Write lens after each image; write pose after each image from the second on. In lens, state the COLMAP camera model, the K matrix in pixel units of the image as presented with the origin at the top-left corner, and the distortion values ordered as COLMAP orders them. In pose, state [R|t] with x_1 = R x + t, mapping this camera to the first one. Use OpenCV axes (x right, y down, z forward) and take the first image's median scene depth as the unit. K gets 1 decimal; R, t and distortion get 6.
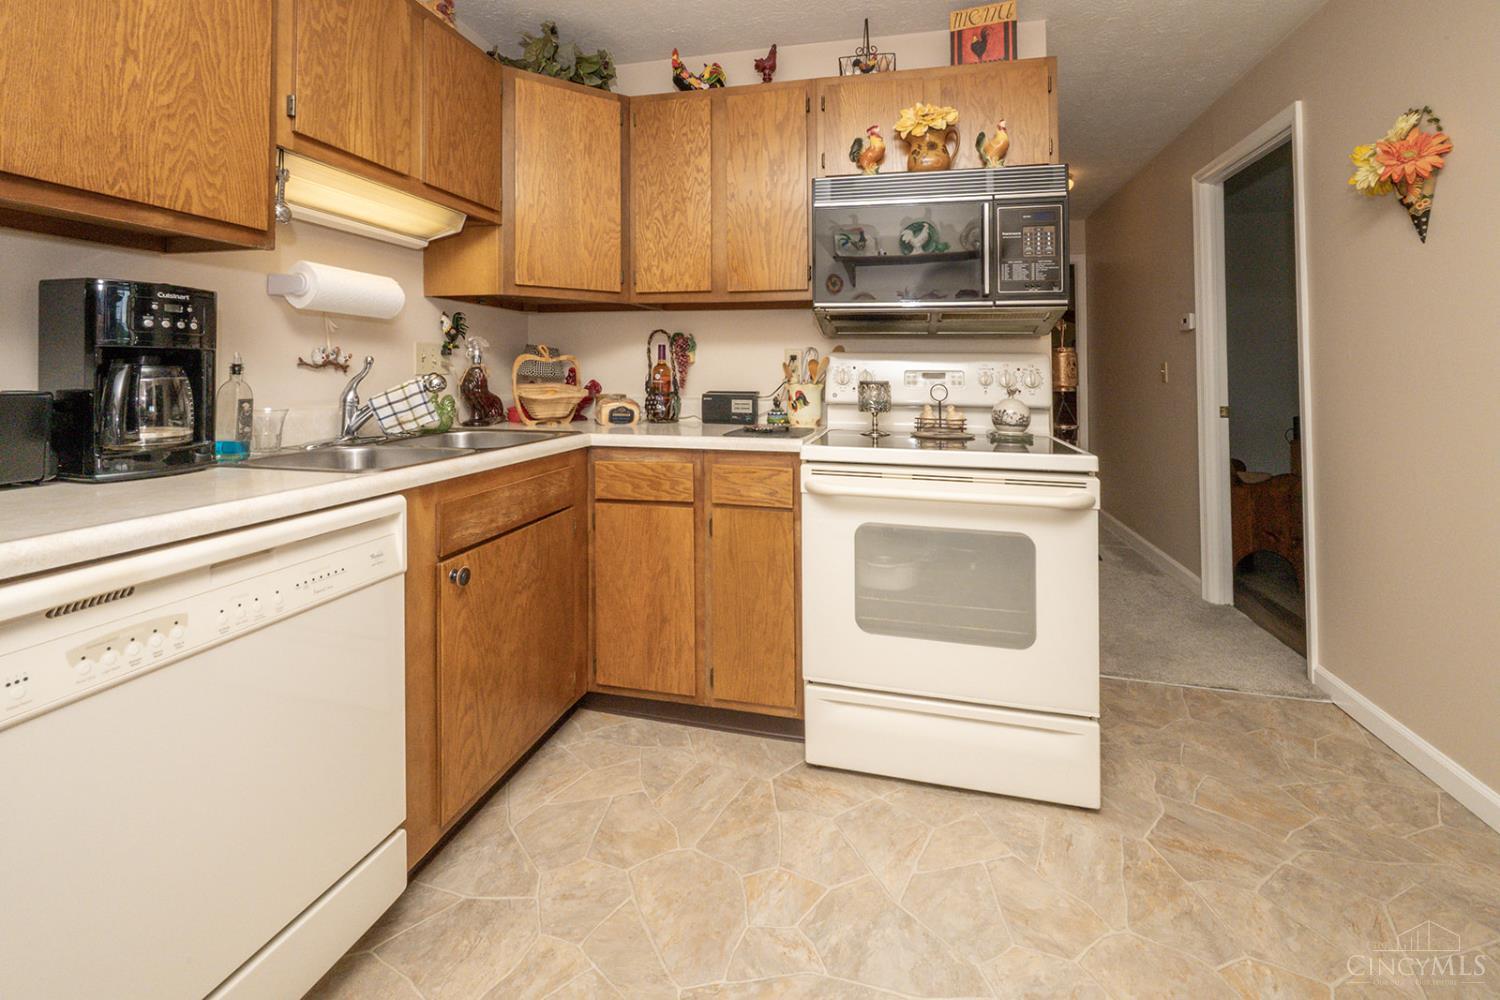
lens RADIAL K [[594.3, 0, 753.8], [0, 594.3, 505.7], [0, 0, 1]] dist [-0.000310, -0.000636]
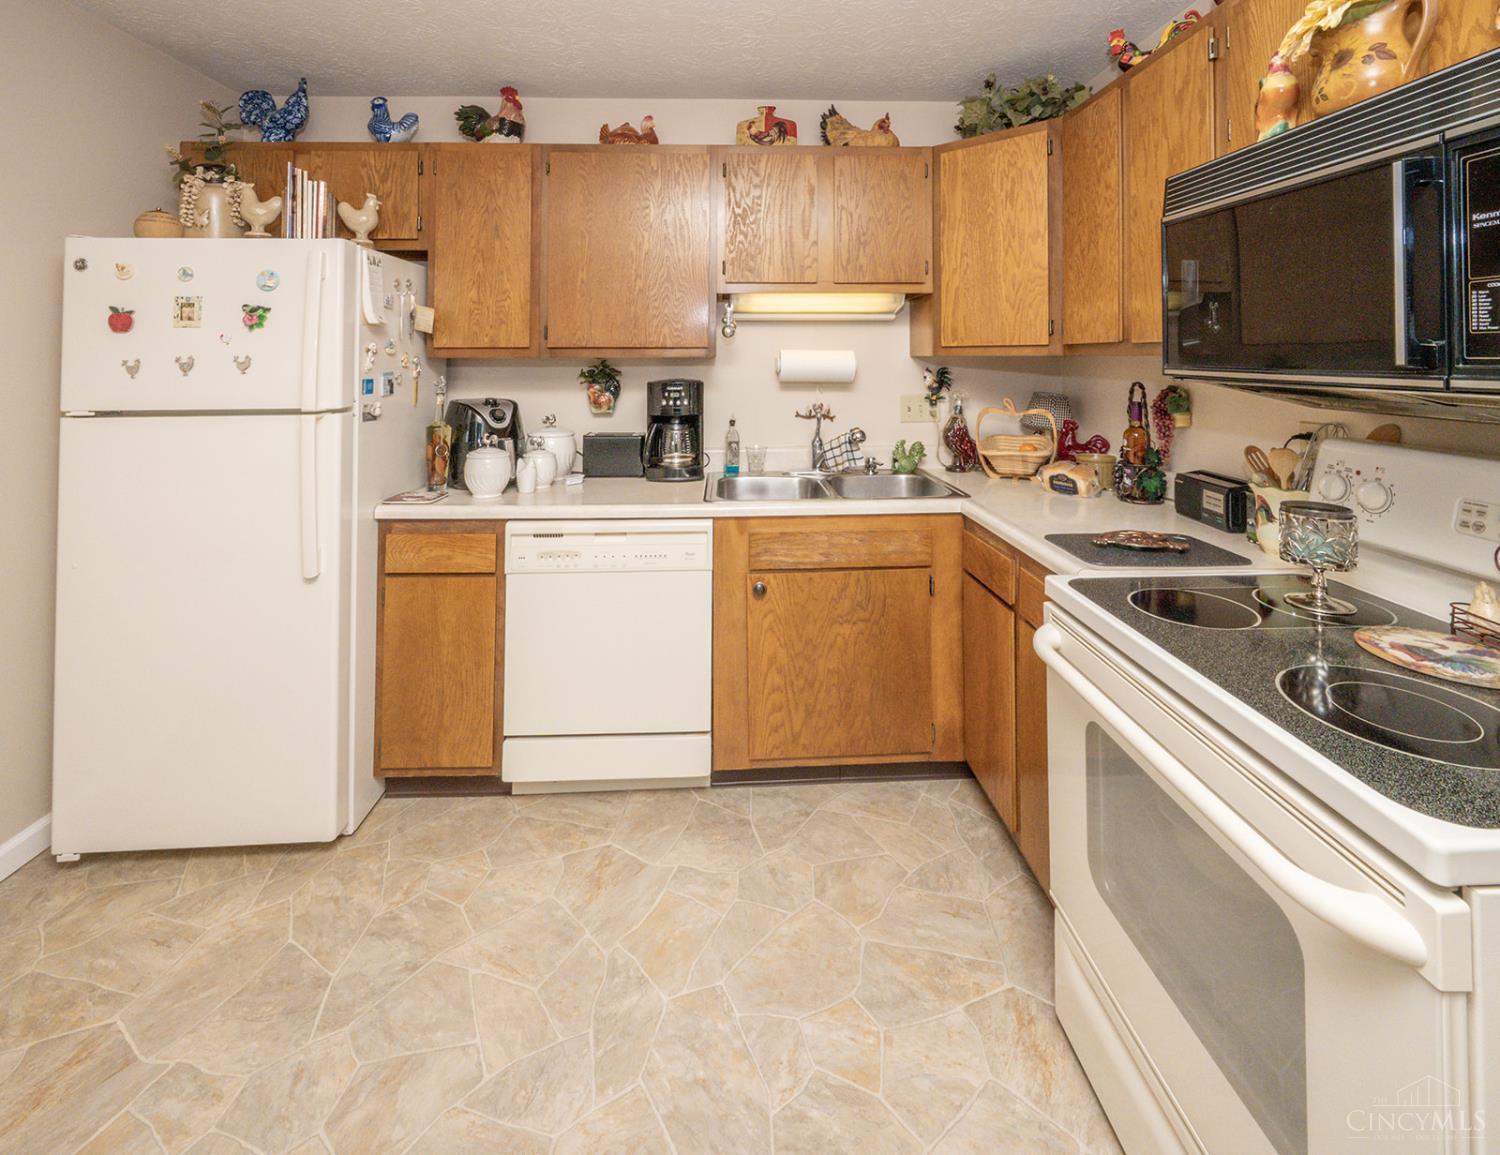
lens RADIAL K [[656.3, 0, 776.1], [0, 656.3, 527.9], [0, 0, 1]] dist [-0.001515, -0.000014]
pose [[0.303176, 0.230646, -0.924601, 0.691056], [-0.206350, 0.963136, 0.172597, -0.223028], [0.930325, 0.138464, 0.339593, 0.420140]]
